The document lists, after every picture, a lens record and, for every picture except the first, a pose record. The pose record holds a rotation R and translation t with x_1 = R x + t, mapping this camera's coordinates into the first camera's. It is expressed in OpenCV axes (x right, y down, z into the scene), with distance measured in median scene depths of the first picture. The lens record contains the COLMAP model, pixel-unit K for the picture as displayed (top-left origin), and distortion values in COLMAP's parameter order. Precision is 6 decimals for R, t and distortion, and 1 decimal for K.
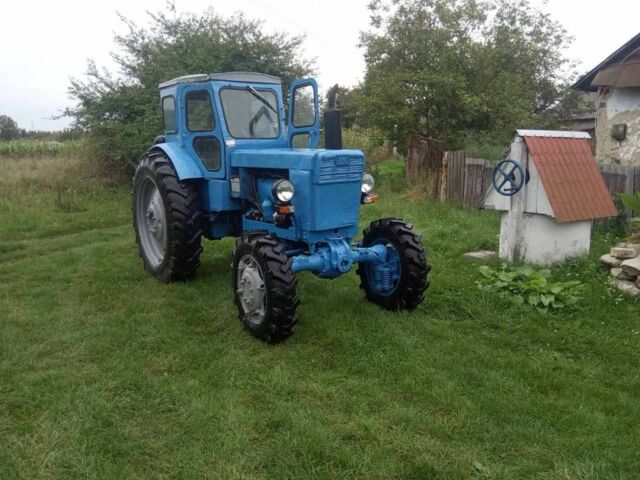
lens RADIAL K [[521.1, 0, 320.0], [0, 521.1, 240.0], [0, 0, 1]] dist [0.104039, -0.134186]
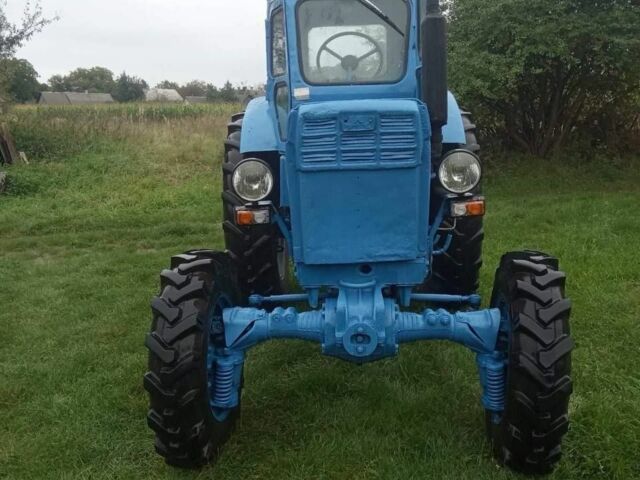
lens RADIAL K [[696.8, 0, 320.0], [0, 696.8, 240.0], [0, 0, 1]] dist [0.116218, -0.000293]
pose [[0.794829, 0.104195, -0.597821, 0.316230], [-0.096269, 0.994324, 0.045309, -0.057238], [0.599149, 0.021539, 0.800348, 0.377340]]
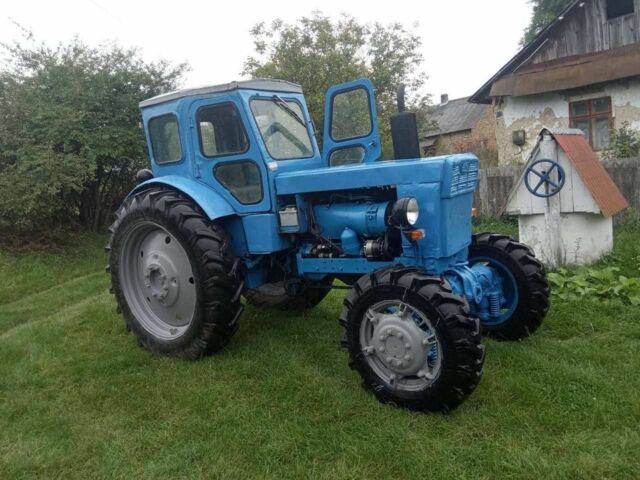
lens RADIAL K [[521.1, 0, 320.0], [0, 521.1, 240.0], [0, 0, 1]] dist [0.104039, -0.134186]
pose [[0.950325, -0.129449, 0.283065, -0.327107], [0.146872, 0.988300, -0.041127, -0.030891], [-0.274430, 0.080659, 0.958218, 0.229275]]
